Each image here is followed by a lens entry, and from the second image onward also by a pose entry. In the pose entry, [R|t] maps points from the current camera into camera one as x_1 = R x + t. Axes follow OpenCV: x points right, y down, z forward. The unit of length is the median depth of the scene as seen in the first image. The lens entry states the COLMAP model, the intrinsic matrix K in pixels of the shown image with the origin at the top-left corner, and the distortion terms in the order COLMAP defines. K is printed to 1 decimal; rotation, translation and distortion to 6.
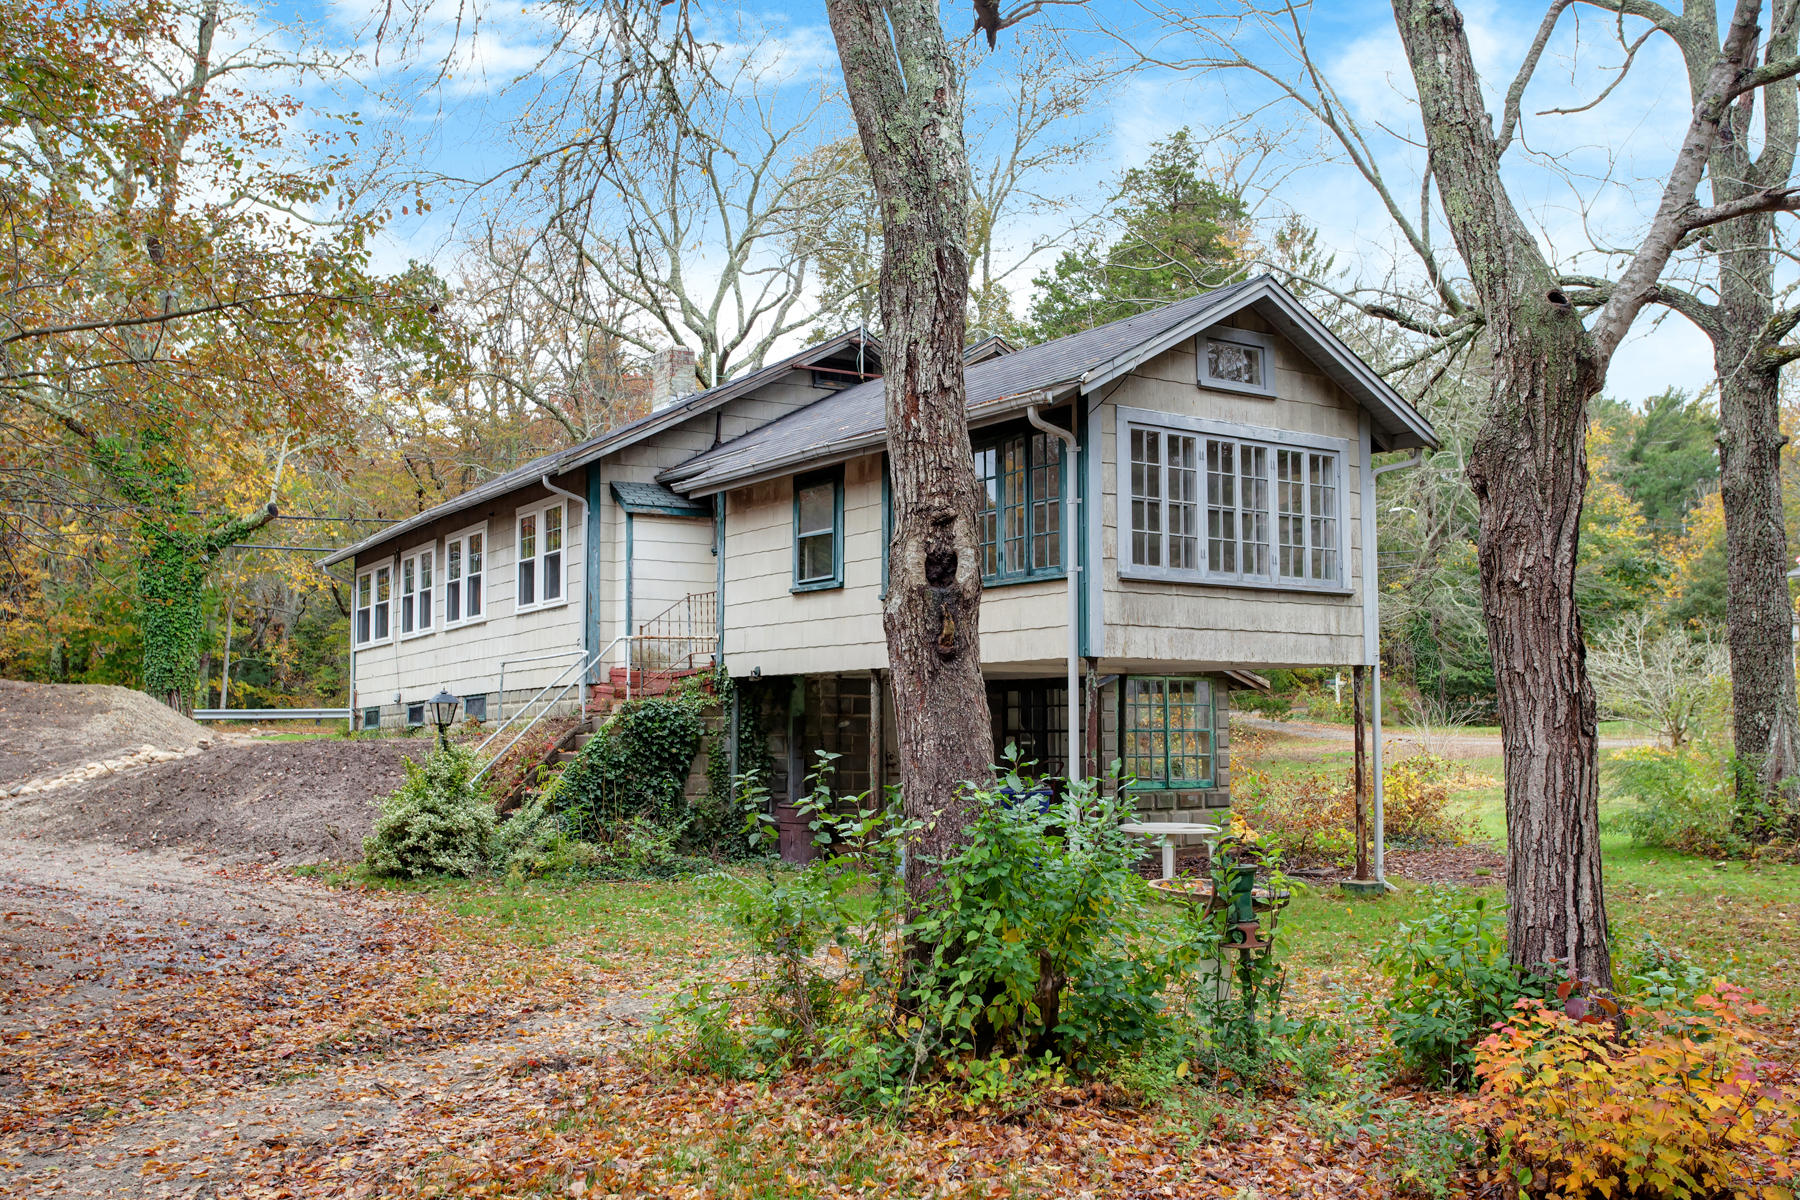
lens RADIAL K [[1717.1, 0, 900.0], [0, 1717.1, 600.0], [0, 0, 1]] dist [0.045657, 0.002016]
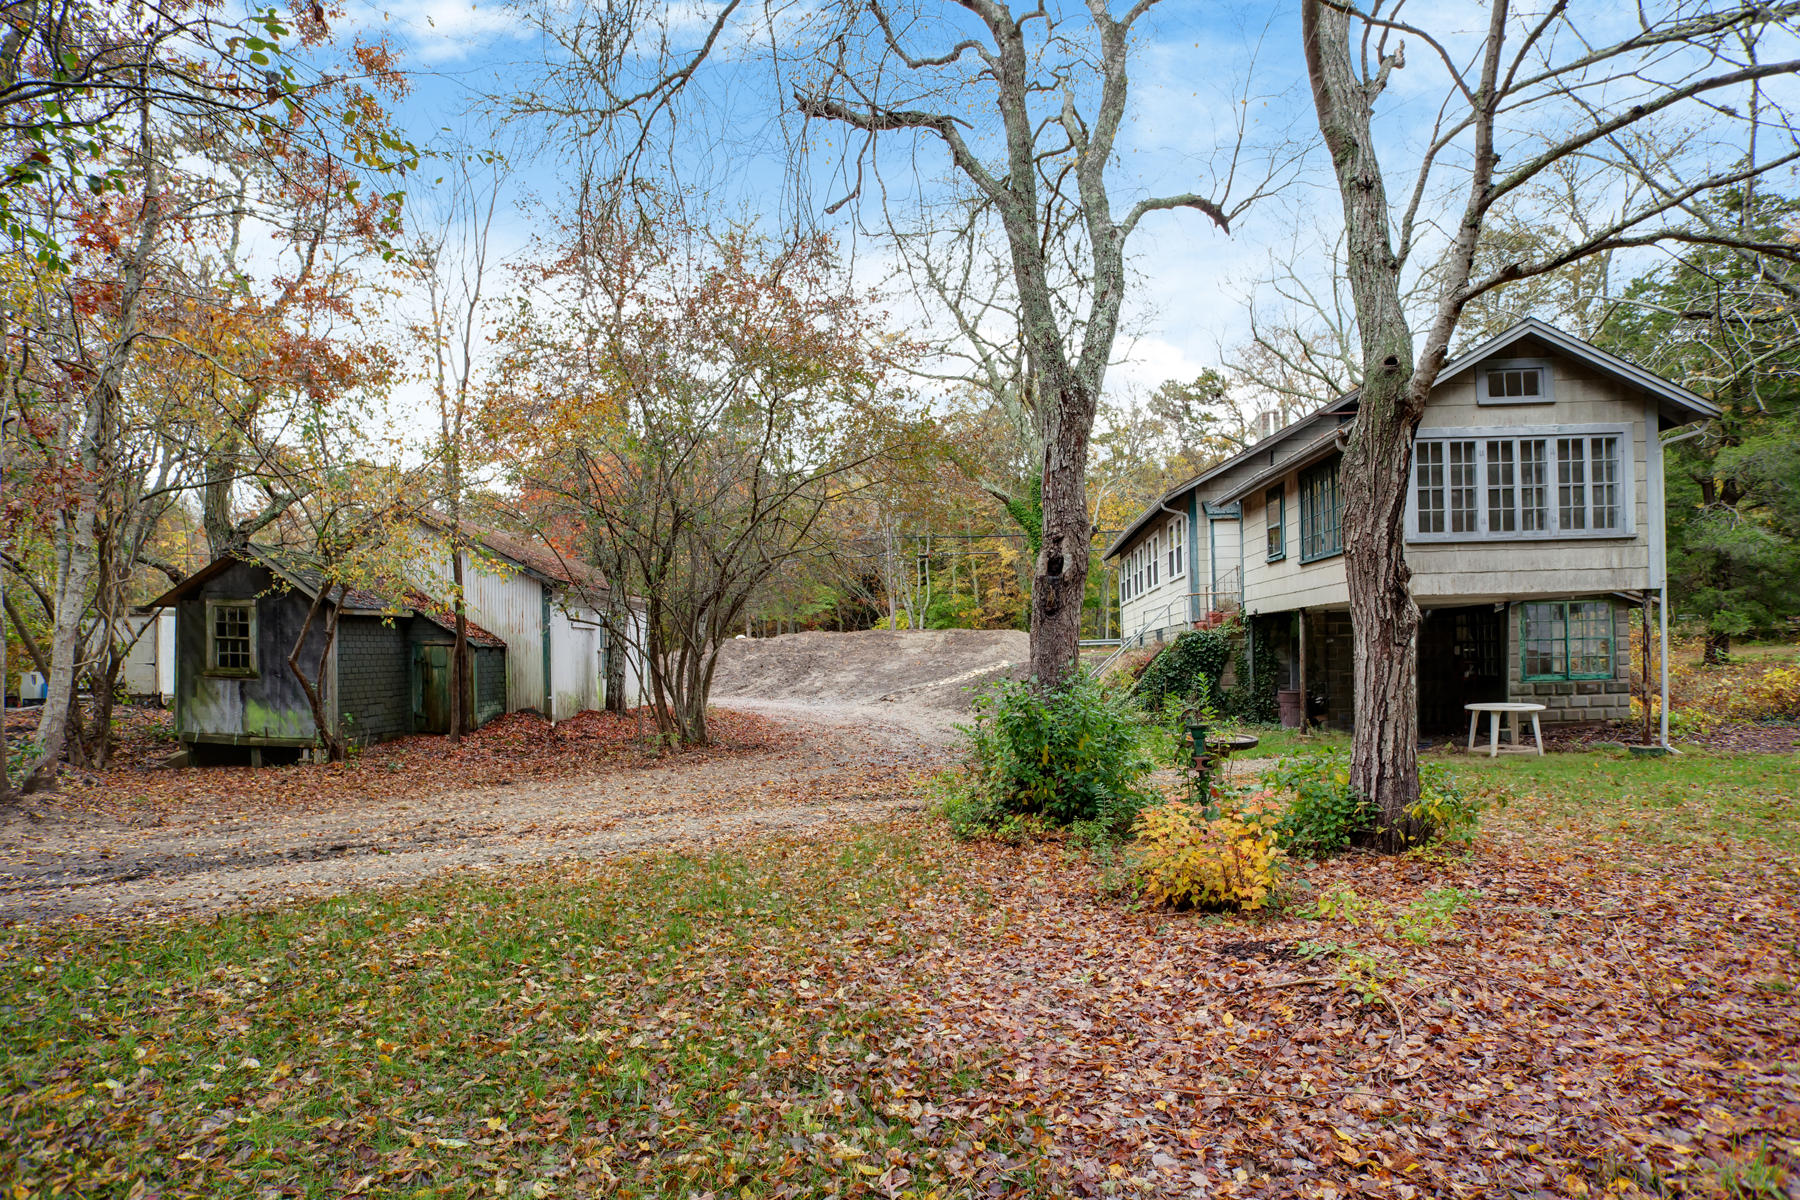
lens RADIAL K [[1033.0, 0, 900.1], [0, 1033.0, 655.9], [0, 0, 1]] dist [0.001034, 0.001091]
pose [[0.796366, -0.019315, -0.604506, 0.300672], [0.069998, 0.995717, 0.060399, -0.000179], [0.600750, -0.090414, 0.794307, -0.006580]]
